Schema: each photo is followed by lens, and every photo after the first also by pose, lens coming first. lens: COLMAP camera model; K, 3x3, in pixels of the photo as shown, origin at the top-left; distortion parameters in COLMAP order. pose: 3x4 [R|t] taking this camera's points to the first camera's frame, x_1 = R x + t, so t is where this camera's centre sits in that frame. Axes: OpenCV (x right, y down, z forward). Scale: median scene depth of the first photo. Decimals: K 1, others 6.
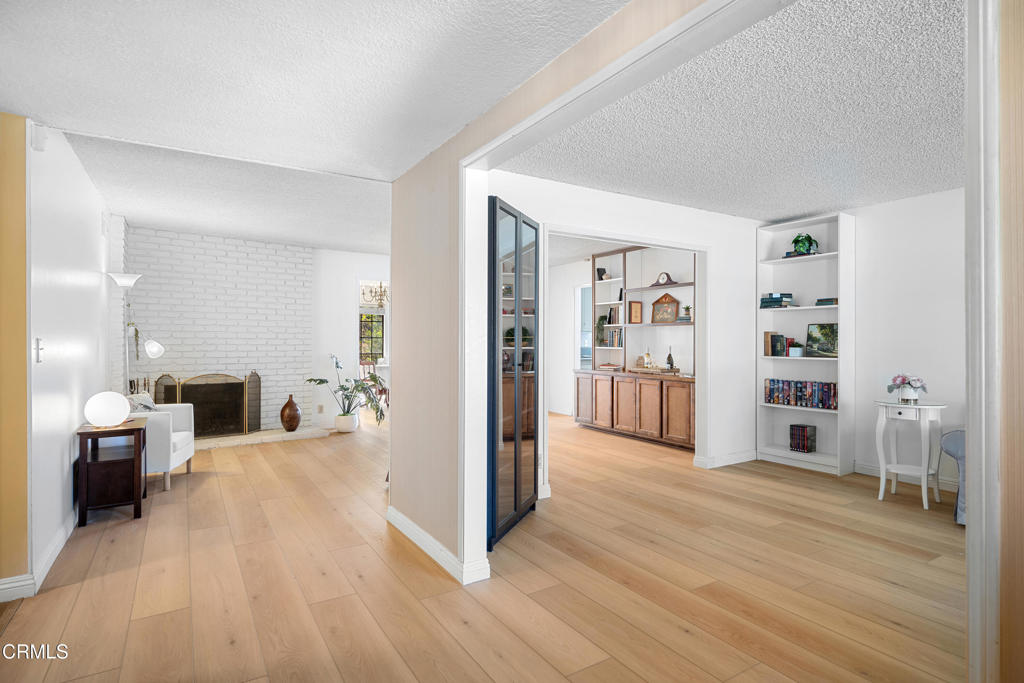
lens RADIAL K [[530.8, 0, 512.0], [0, 530.8, 341.5], [0, 0, 1]] dist [0.001663, 0.000391]
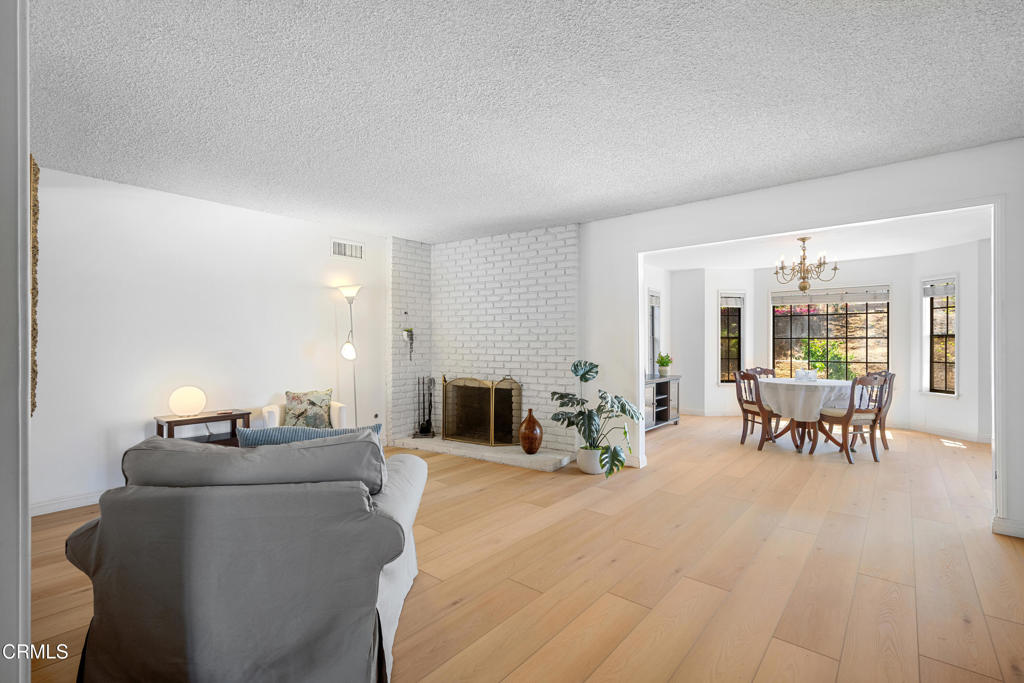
lens RADIAL K [[465.0, 0, 512.0], [0, 465.0, 341.5], [0, 0, 1]] dist [0.001404, -0.000021]
pose [[0.311163, -0.006638, -0.950333, 0.287026], [0.001631, 0.999978, -0.006451, 0.000370], [0.950355, 0.000458, 0.311167, 0.838421]]
